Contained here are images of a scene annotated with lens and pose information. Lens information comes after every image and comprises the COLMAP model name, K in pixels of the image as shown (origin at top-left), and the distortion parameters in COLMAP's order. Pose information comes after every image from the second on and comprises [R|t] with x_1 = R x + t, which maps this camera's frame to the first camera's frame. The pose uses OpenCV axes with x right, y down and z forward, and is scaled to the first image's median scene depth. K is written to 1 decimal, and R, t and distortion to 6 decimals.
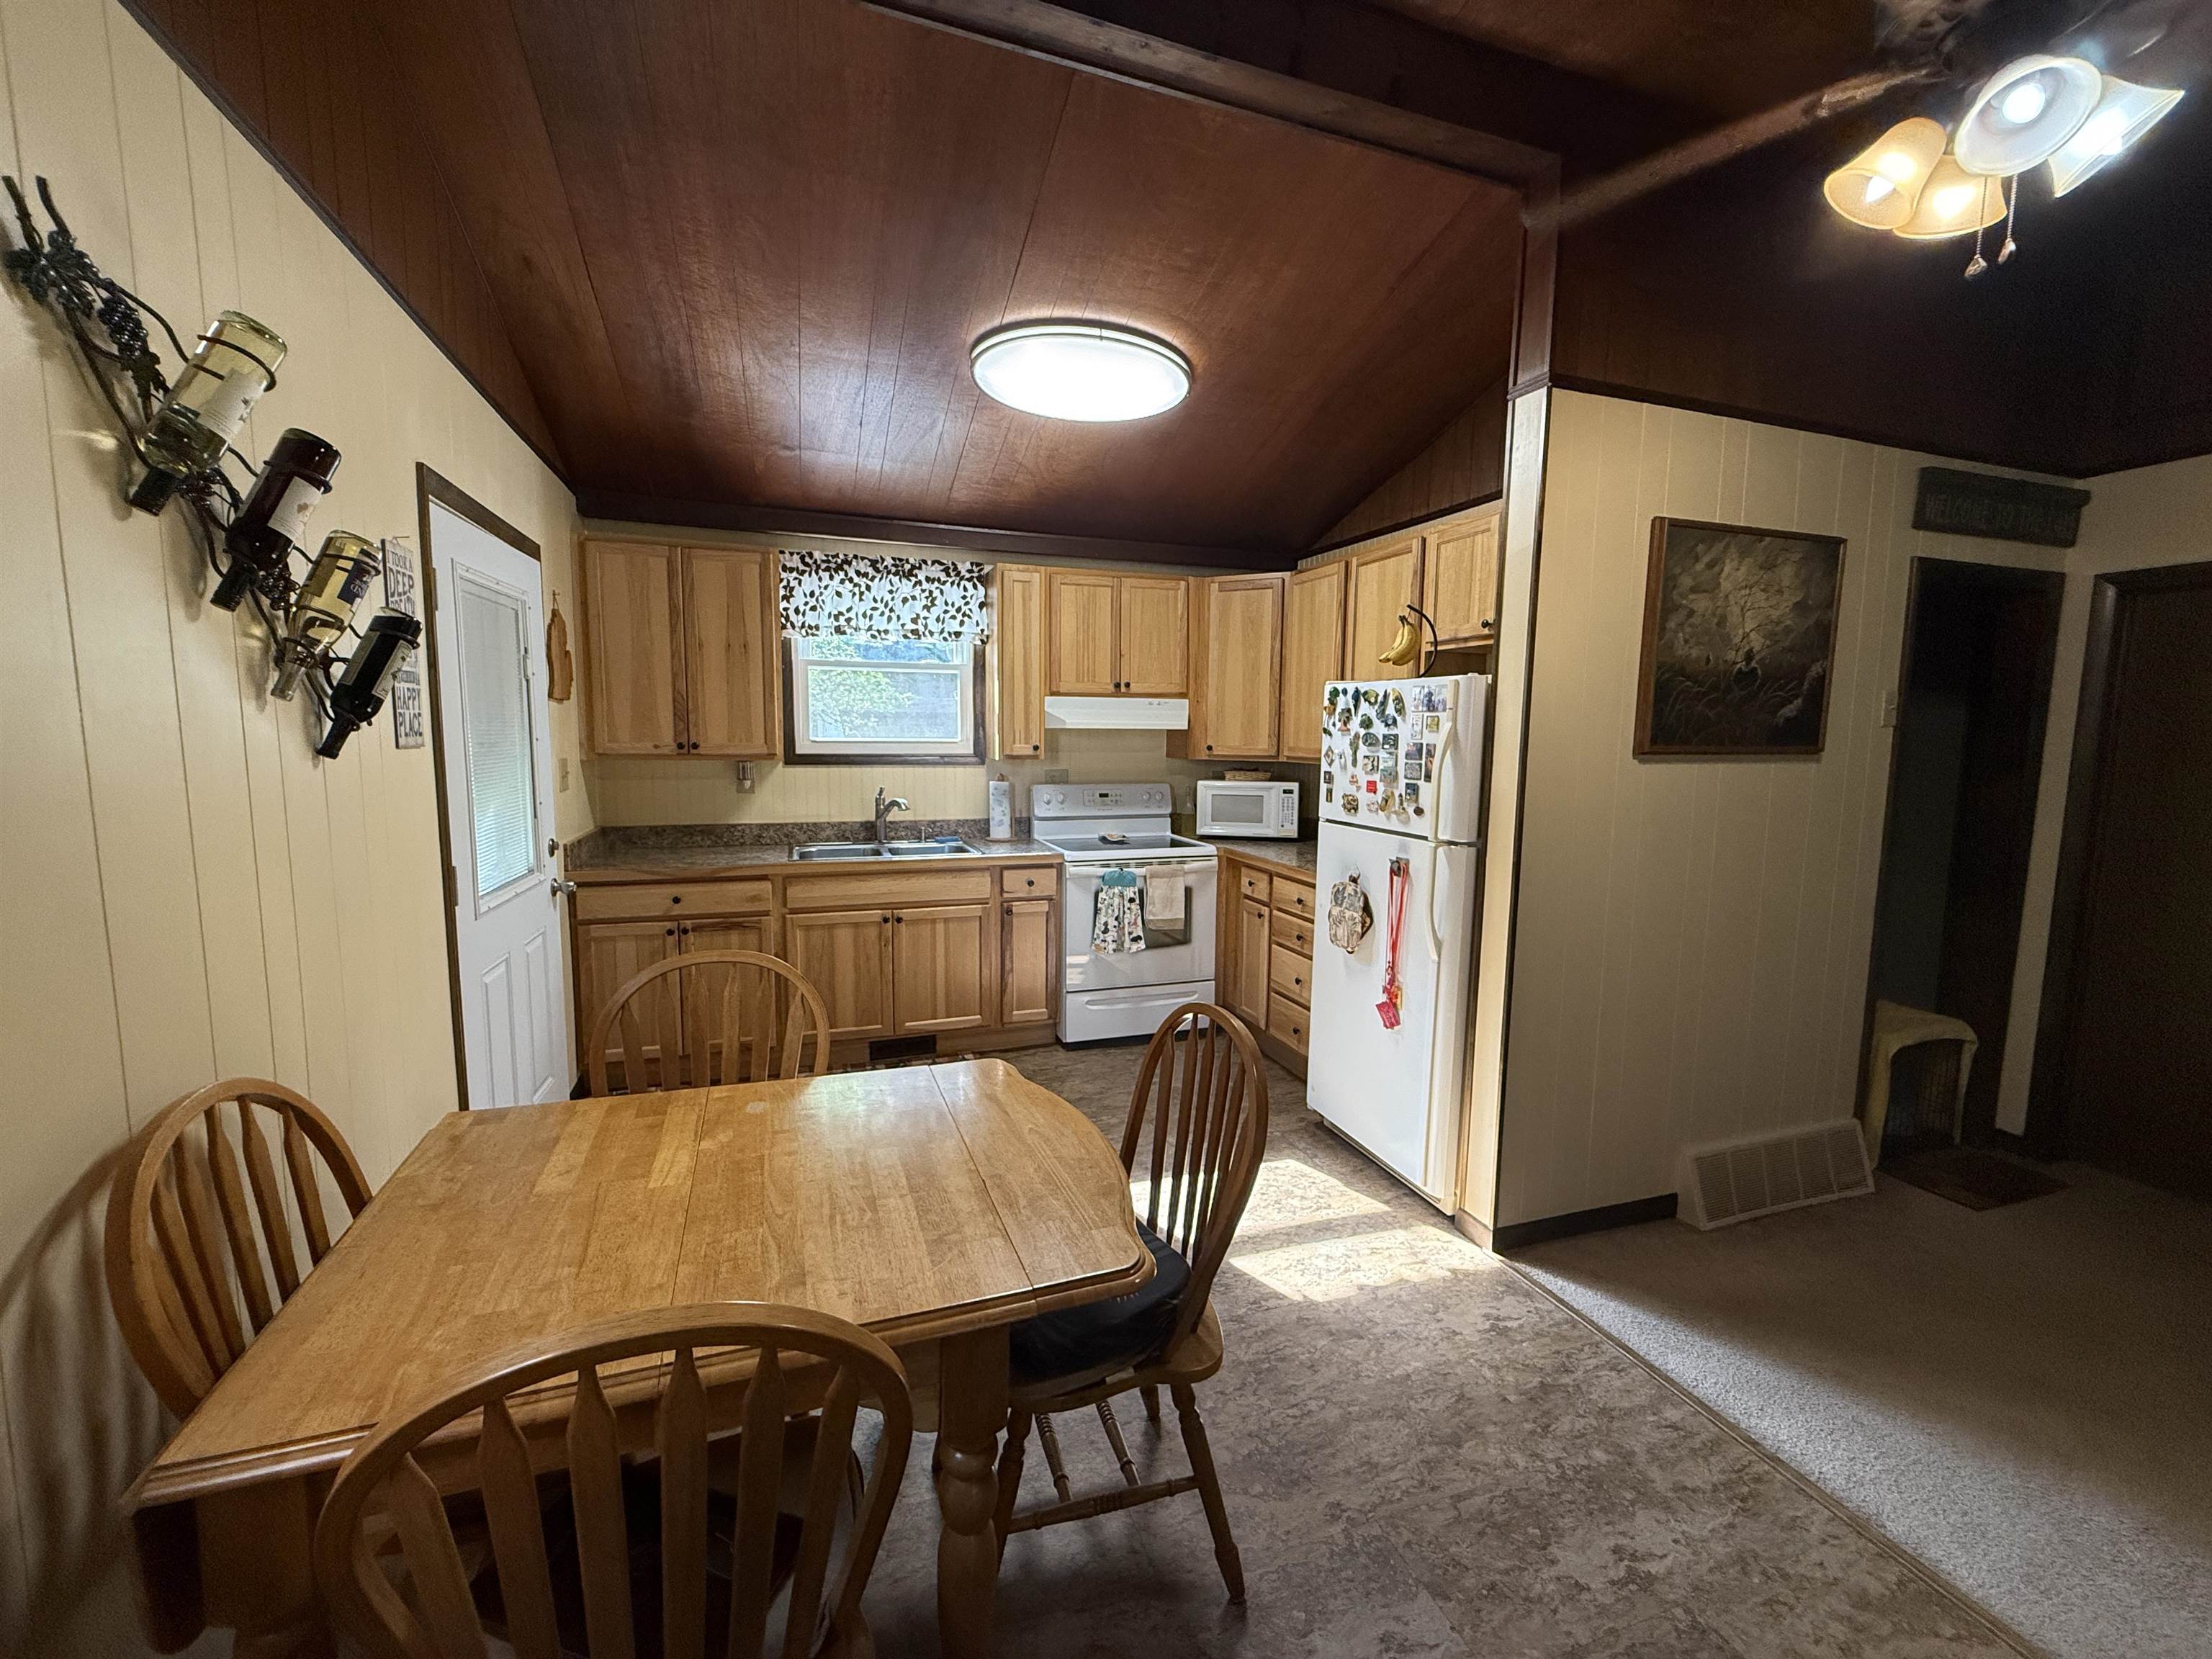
lens RADIAL K [[882.9, 0, 1100.8], [0, 882.9, 827.4], [0, 0, 1]] dist [-0.000072, -0.000021]
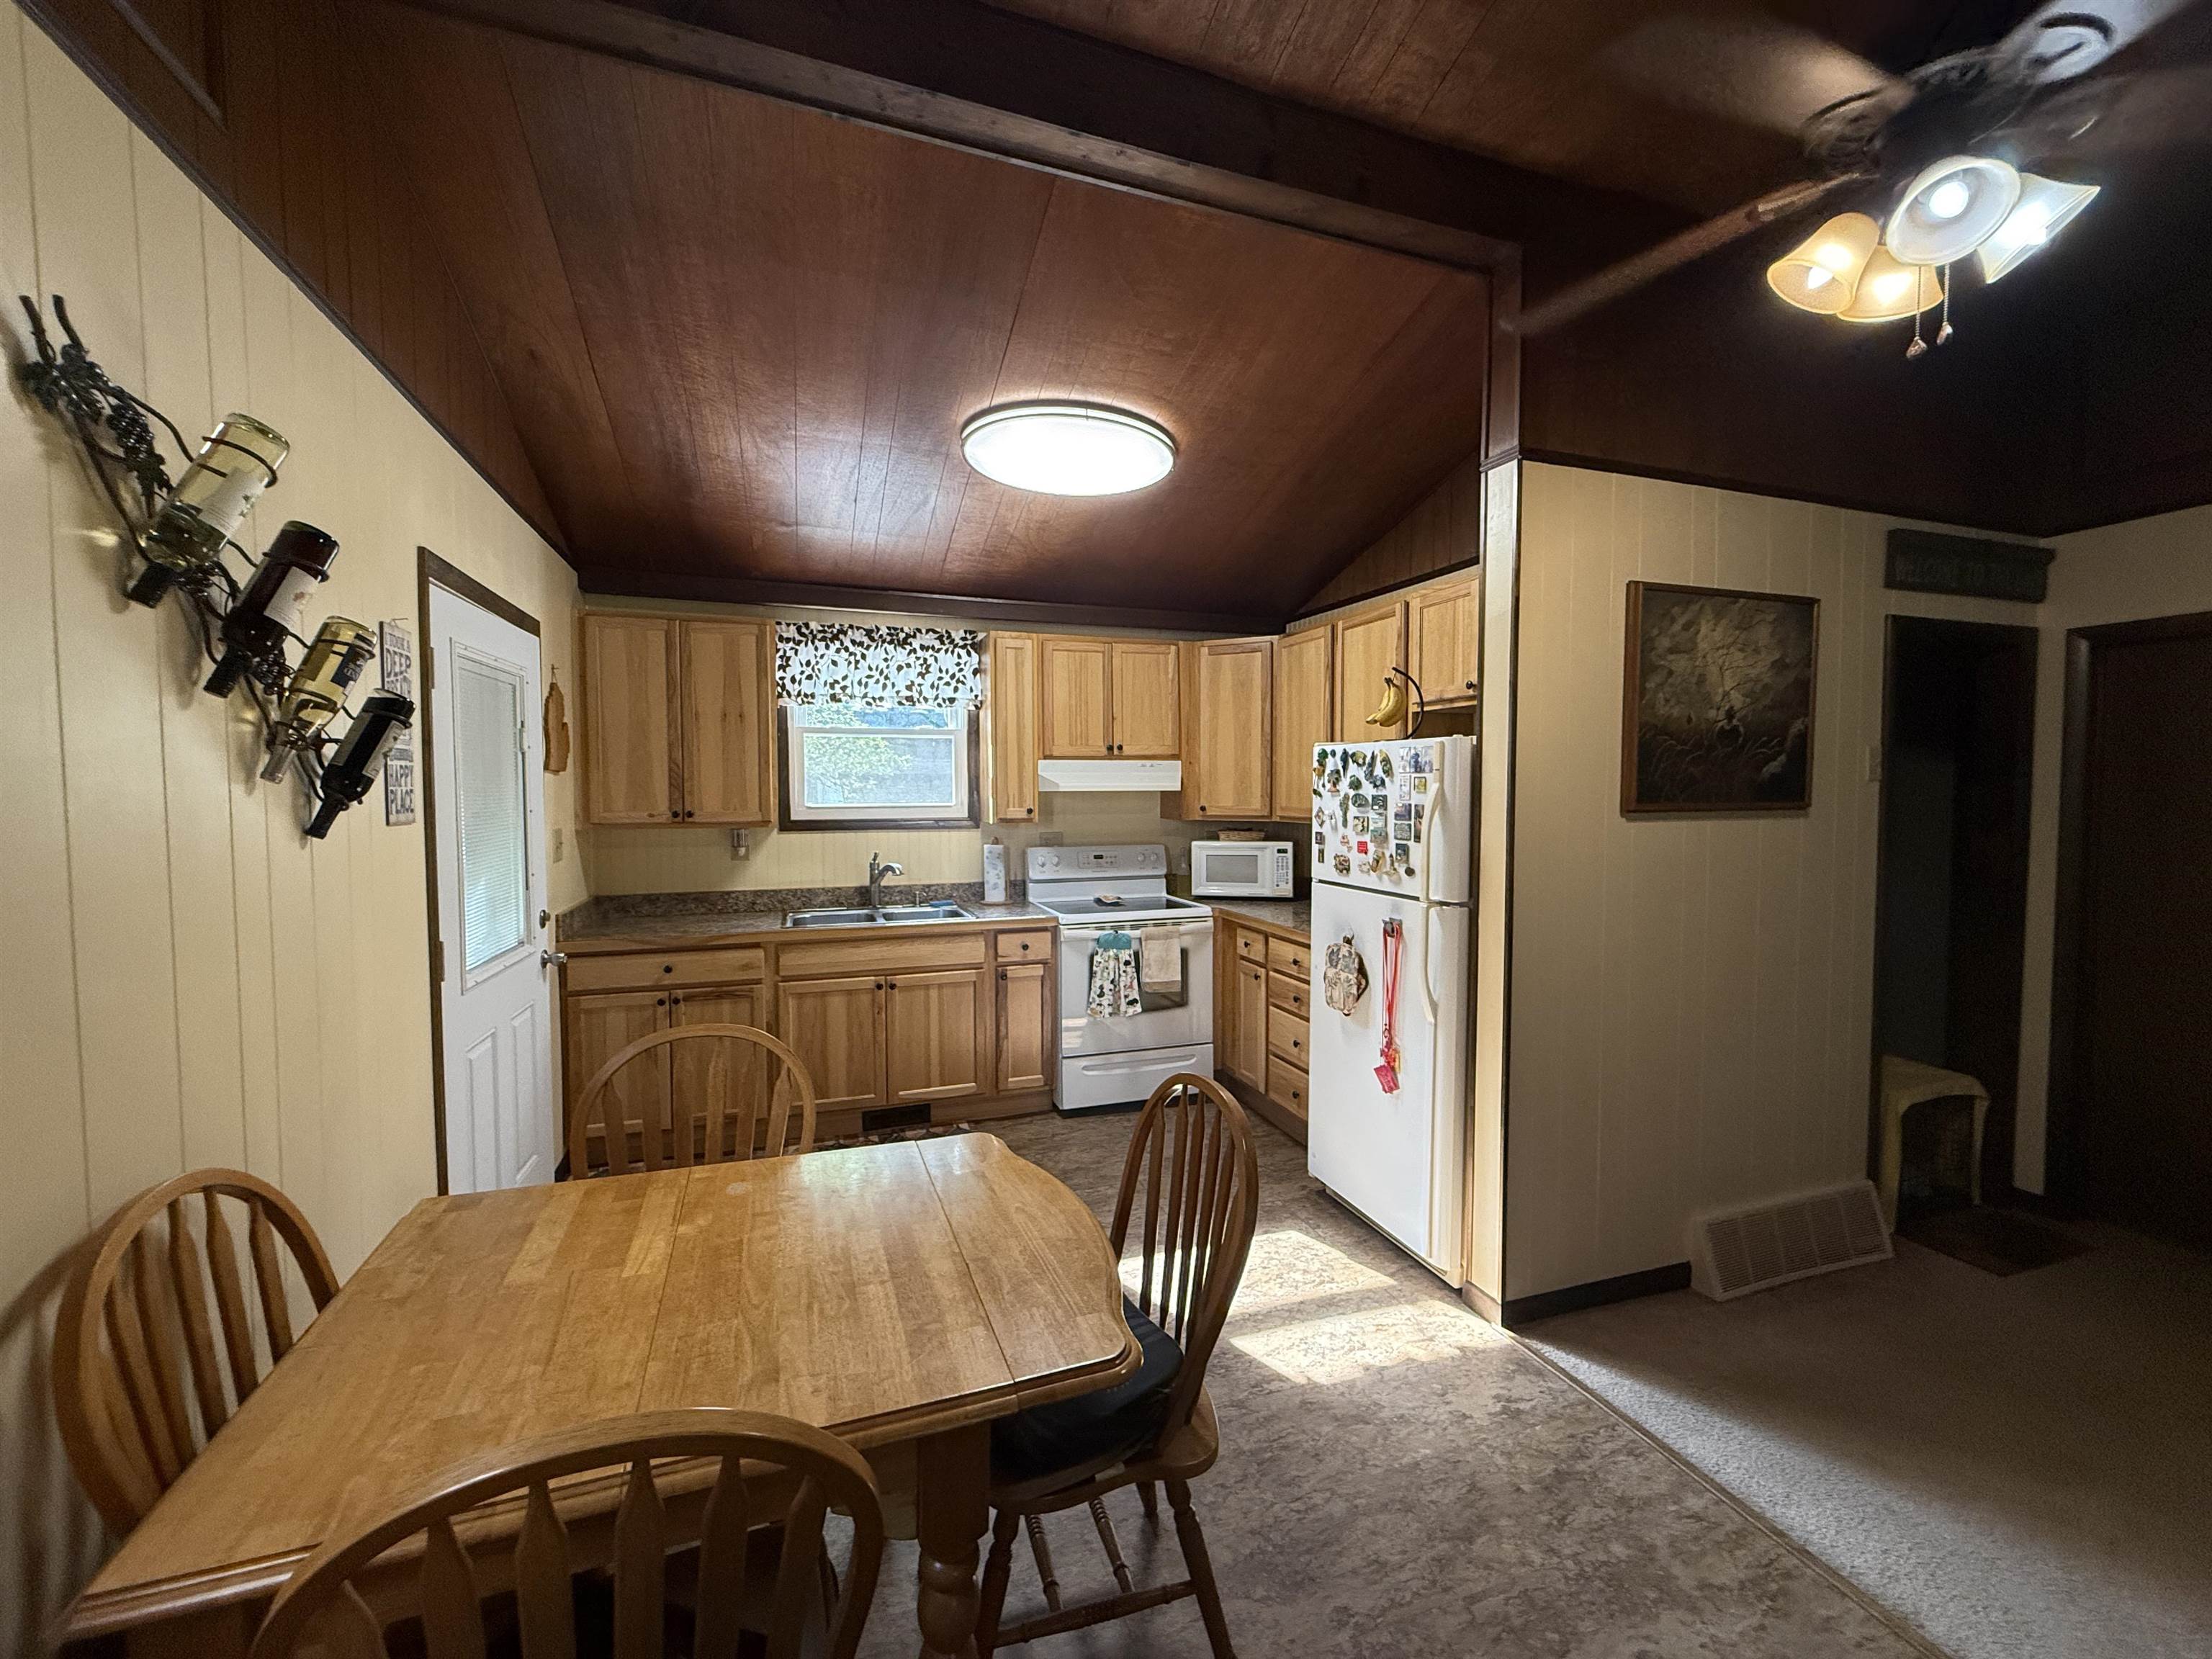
lens RADIAL K [[882.4, 0, 1100.2], [0, 882.4, 826.9], [0, 0, 1]] dist [-0.000595, 0.000183]
pose [[0.999912, -0.013281, -0.000720, 0.008996], [0.013205, 0.997754, -0.065676, -0.006493], [0.001591, 0.065661, 0.997841, -0.000677]]
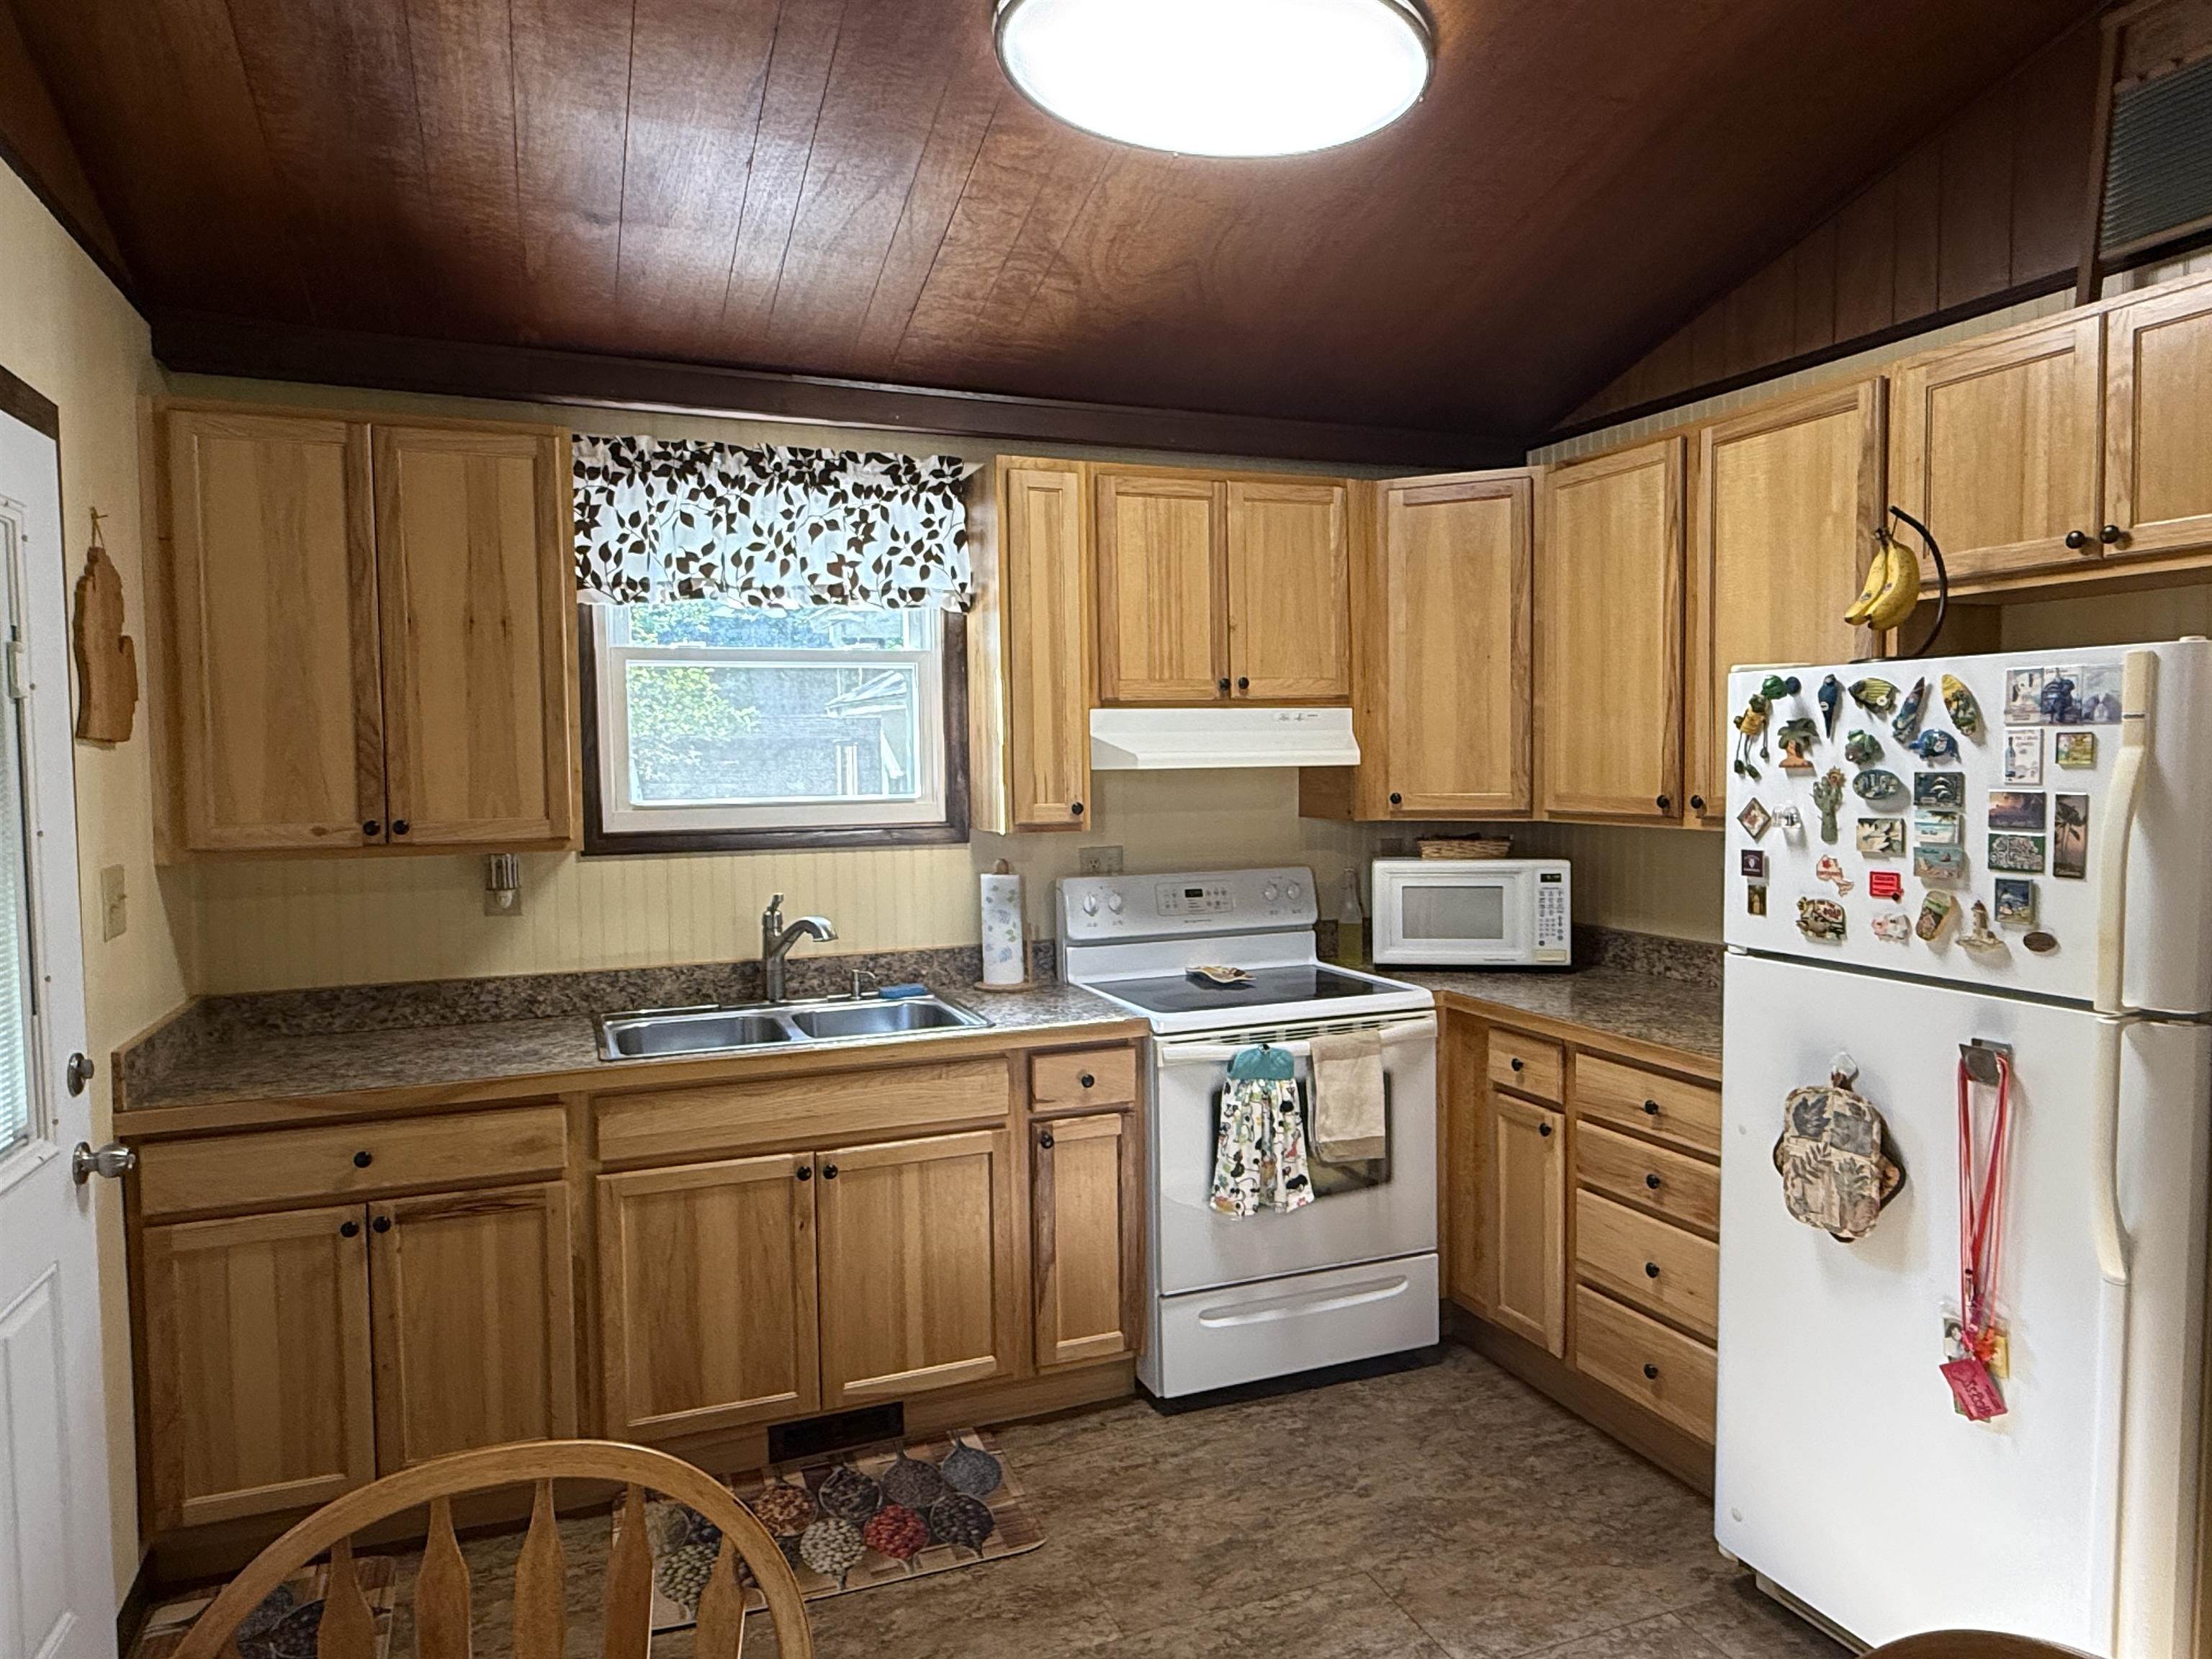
lens RADIAL K [[1376.6, 0, 1096.7], [0, 1376.6, 828.7], [0, 0, 1]] dist [-0.001068, 0.001448]
pose [[0.998409, -0.027385, 0.049299, -0.129456], [0.030168, 0.997941, -0.056608, -0.041677], [-0.047648, 0.058005, 0.997179, 0.255446]]
